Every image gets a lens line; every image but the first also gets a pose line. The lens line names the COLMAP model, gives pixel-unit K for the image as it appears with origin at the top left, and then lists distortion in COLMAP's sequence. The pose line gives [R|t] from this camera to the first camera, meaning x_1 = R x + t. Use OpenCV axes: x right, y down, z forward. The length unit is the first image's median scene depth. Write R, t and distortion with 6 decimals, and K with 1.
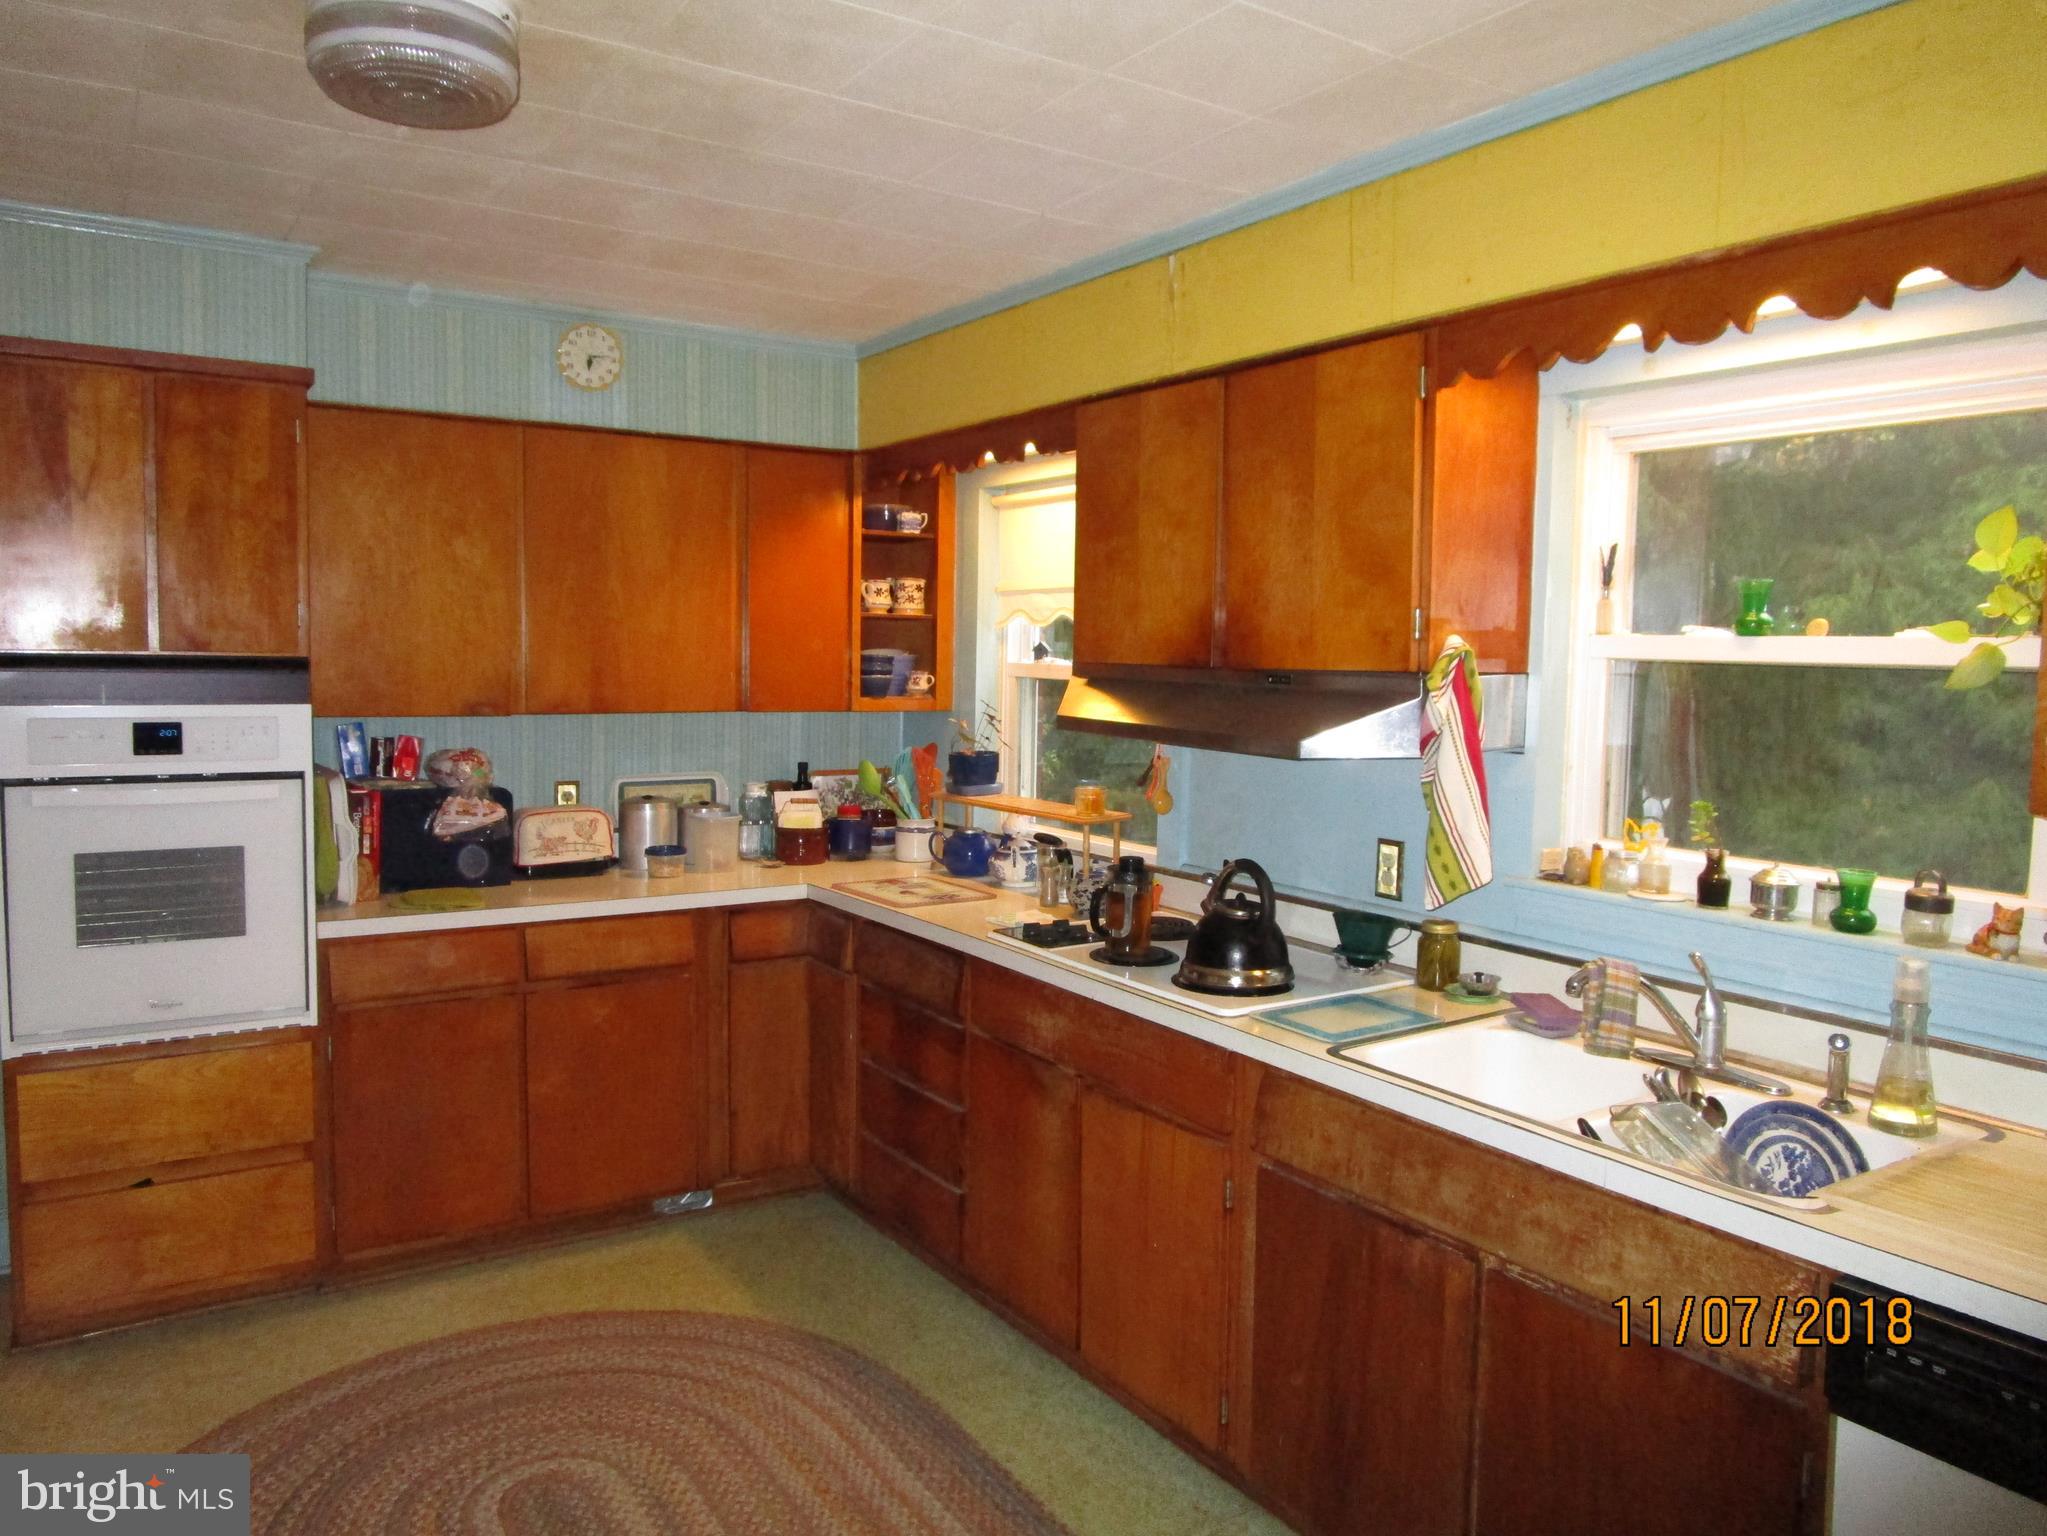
lens RADIAL K [[1475.1, 0, 1023.5], [0, 1475.1, 768.0], [0, 0, 1]] dist [-0.023368, 0.000714]
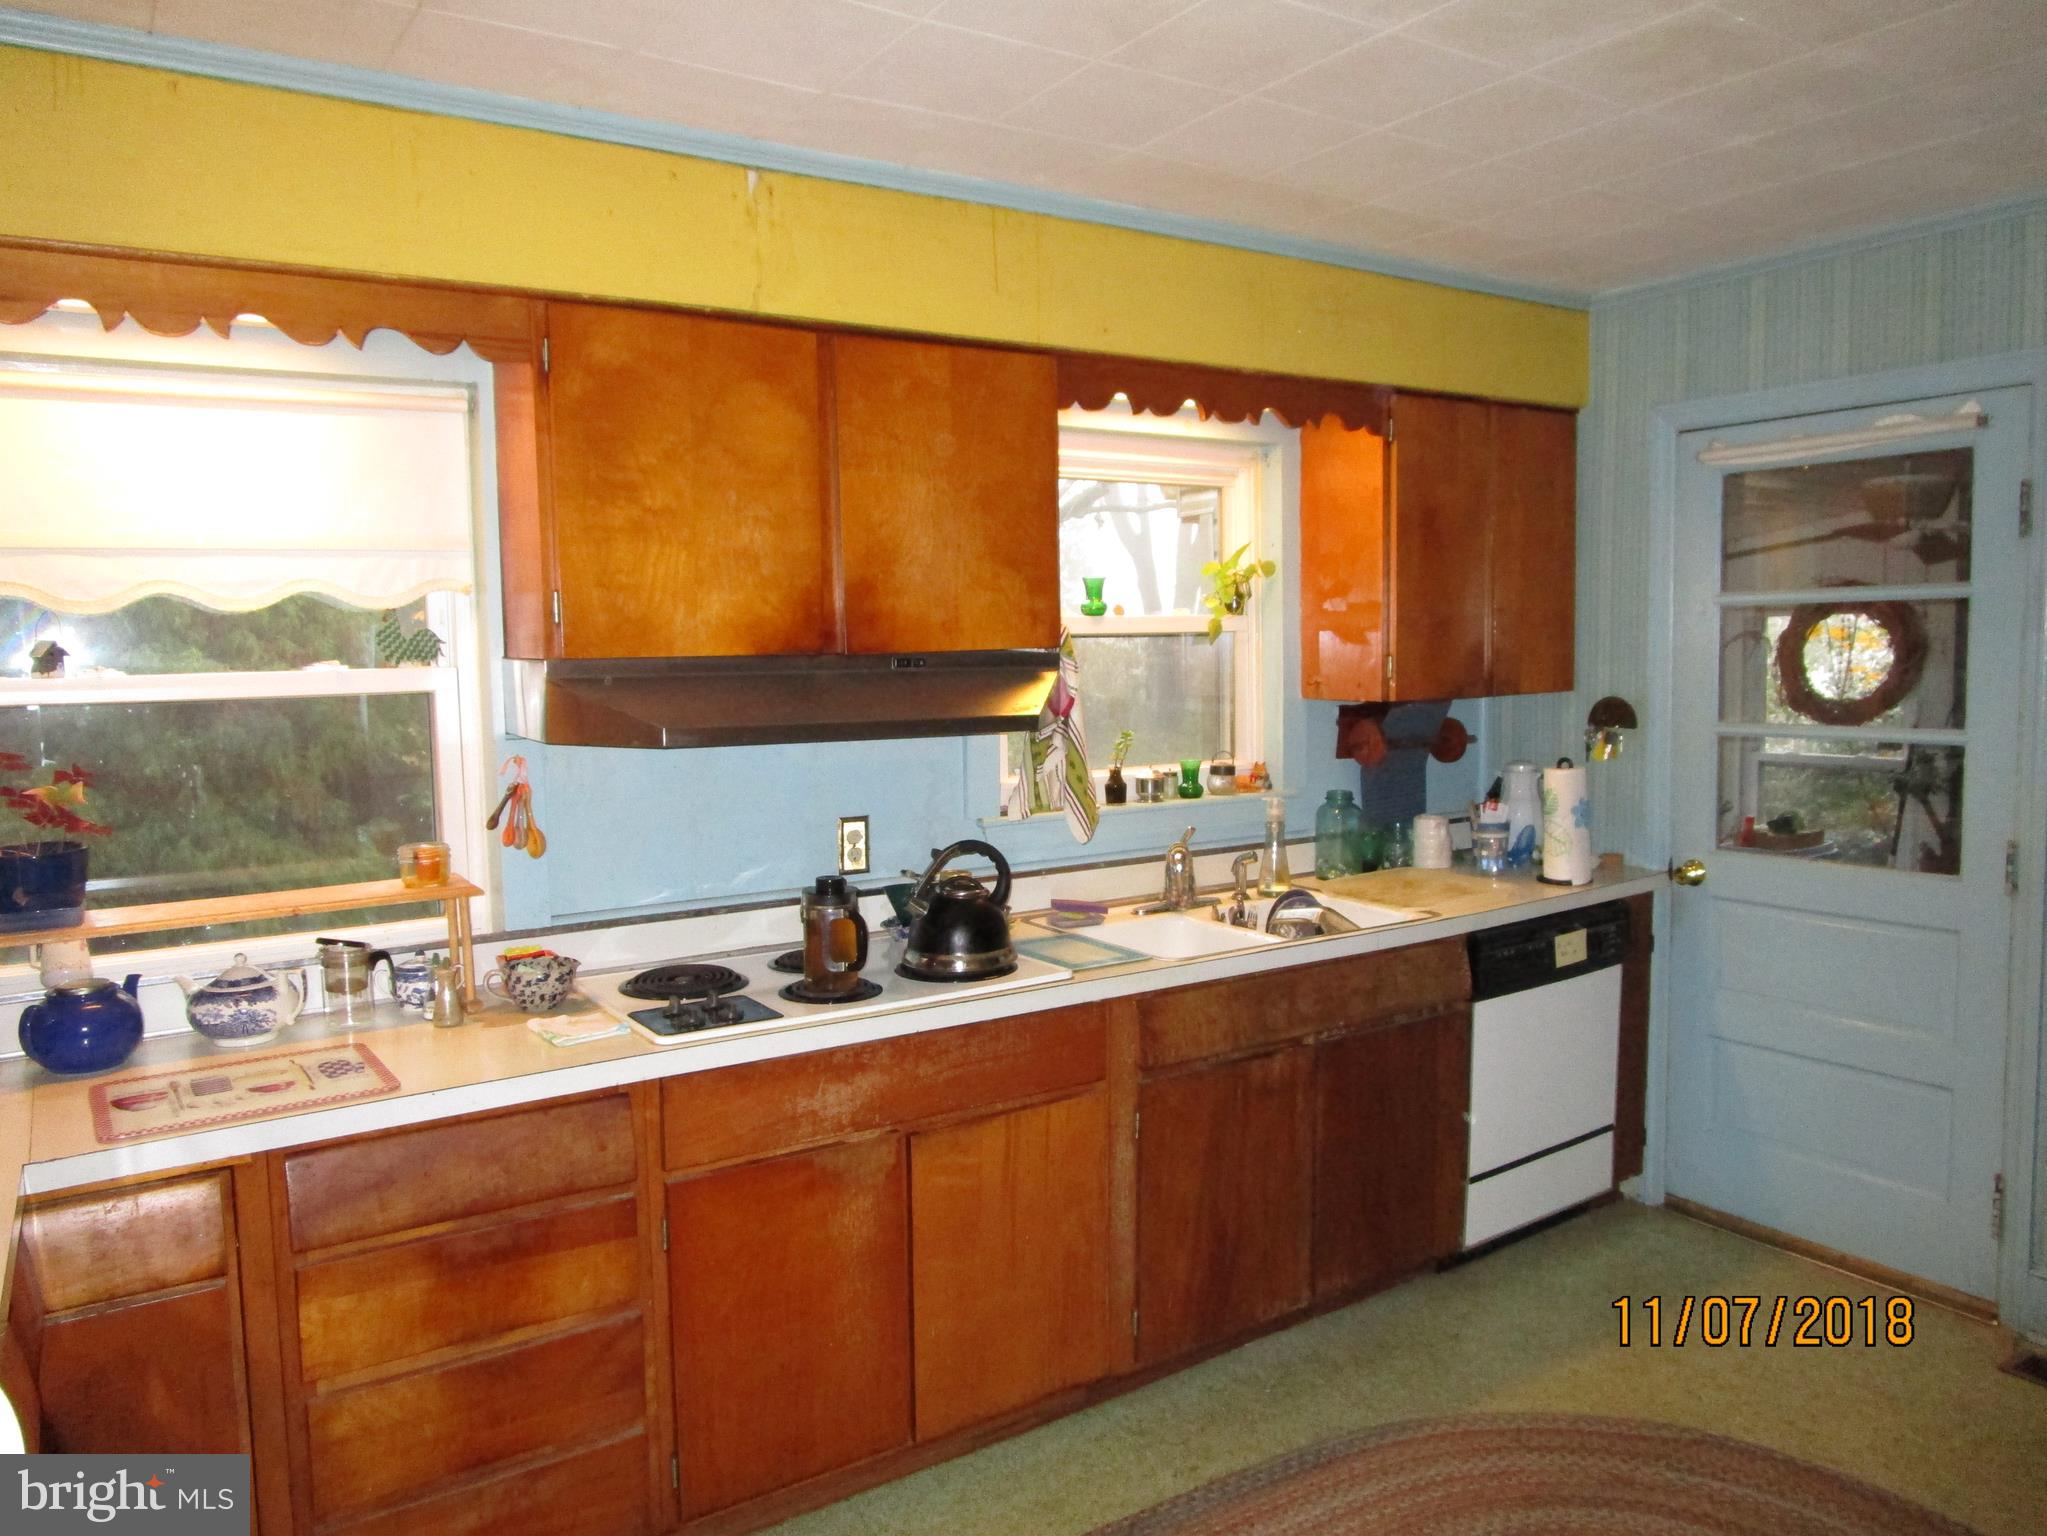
lens RADIAL K [[1475.1, 0, 1023.5], [0, 1475.1, 768.0], [0, 0, 1]] dist [-0.023368, 0.000714]
pose [[-0.014573, -0.106487, 0.994207, -0.823908], [0.096774, 0.989495, 0.107400, -0.089585], [-0.995200, 0.097779, -0.004115, 0.935384]]
